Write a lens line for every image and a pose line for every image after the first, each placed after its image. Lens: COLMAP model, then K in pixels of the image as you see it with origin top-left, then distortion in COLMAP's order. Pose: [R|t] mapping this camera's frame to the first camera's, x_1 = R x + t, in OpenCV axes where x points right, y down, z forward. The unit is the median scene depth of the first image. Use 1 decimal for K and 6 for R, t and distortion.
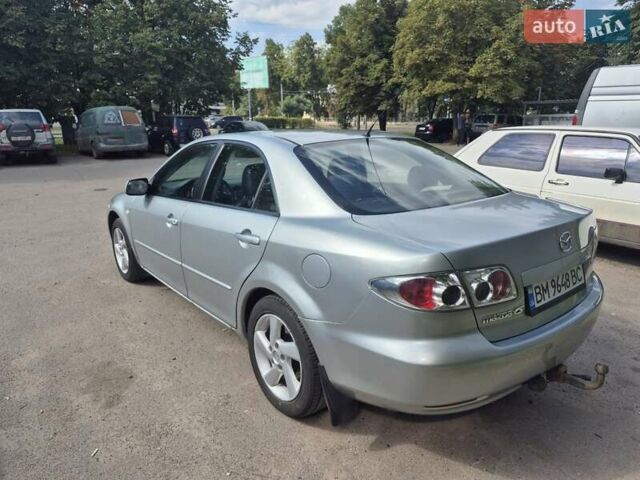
lens RADIAL K [[458.5, 0, 321.9], [0, 458.5, 226.0], [0, 0, 1]] dist [0.040610, -0.046984]
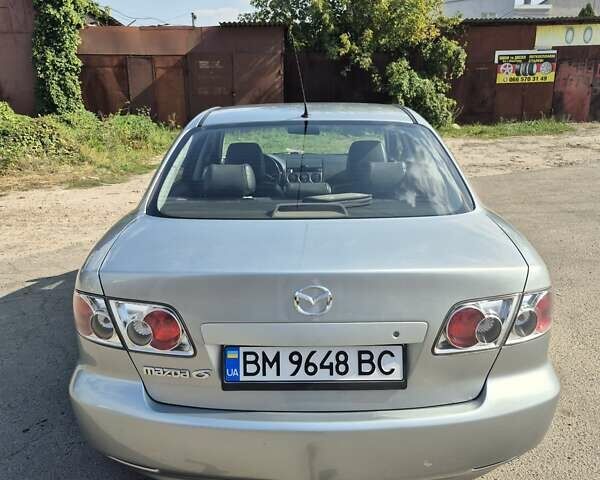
lens RADIAL K [[551.4, 0, 300.0], [0, 551.4, 240.0], [0, 0, 1]] dist [0.137034, -0.206002]
pose [[0.770934, 0.173302, -0.612884, 0.773206], [-0.139219, 0.984853, 0.103360, -0.100929], [0.621513, 0.005642, 0.783383, 0.303081]]
